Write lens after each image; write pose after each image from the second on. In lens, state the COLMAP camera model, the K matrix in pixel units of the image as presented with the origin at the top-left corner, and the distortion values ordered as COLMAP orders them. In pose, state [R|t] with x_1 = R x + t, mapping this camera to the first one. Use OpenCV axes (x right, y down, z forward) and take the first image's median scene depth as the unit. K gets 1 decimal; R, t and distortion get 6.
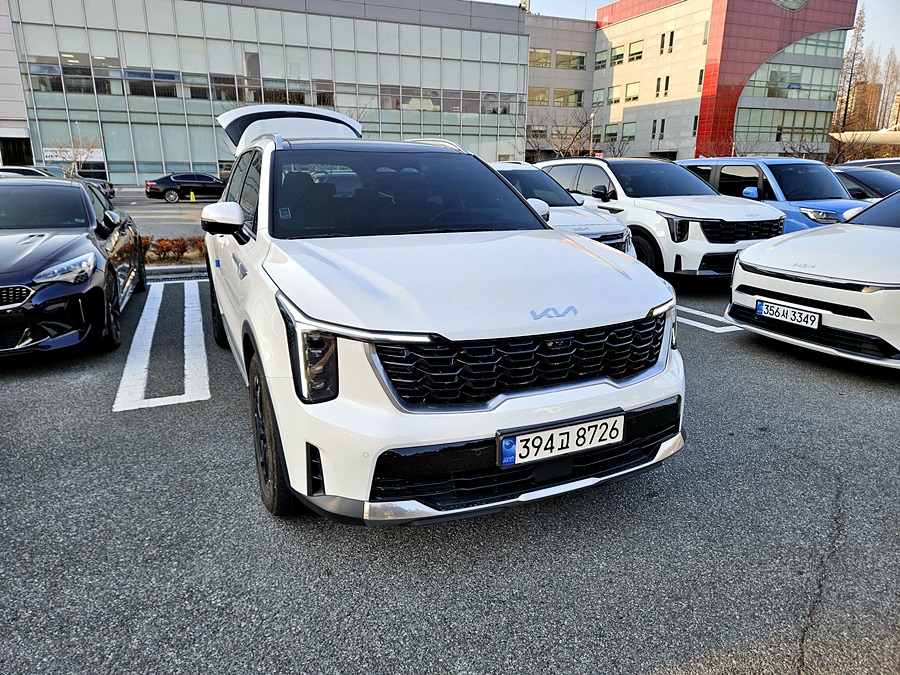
lens RADIAL K [[598.9, 0, 452.7], [0, 598.9, 333.0], [0, 0, 1]] dist [0.071186, -0.054035]
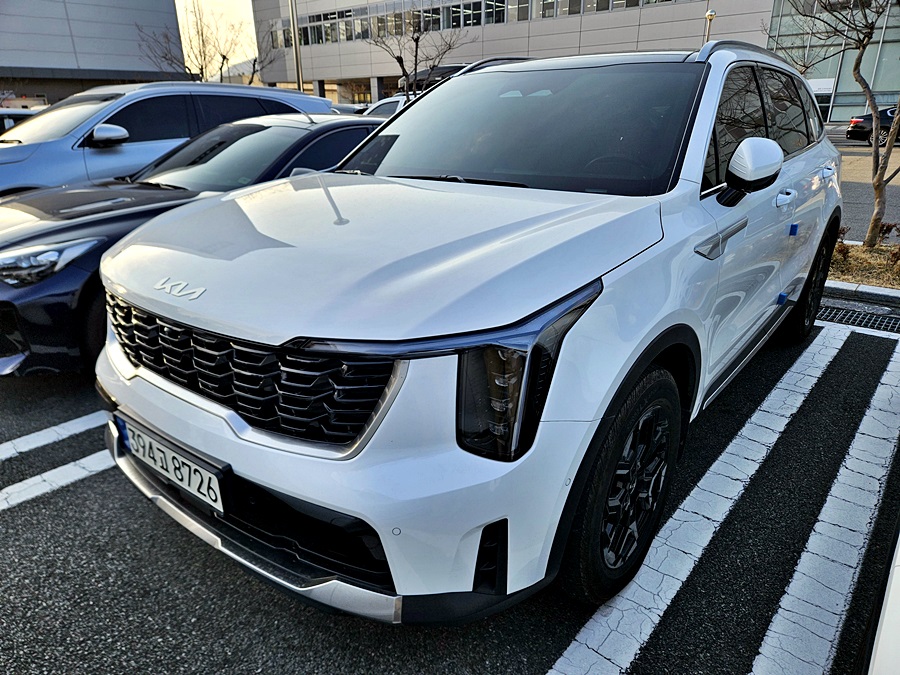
lens RADIAL K [[611.4, 0, 450.0], [0, 611.4, 337.5], [0, 0, 1]] dist [0.053911, -0.001011]
pose [[0.446854, 0.302563, -0.841889, 0.100293], [-0.226194, 0.948706, 0.220893, -0.022681], [0.865539, 0.091723, 0.492371, 0.097801]]
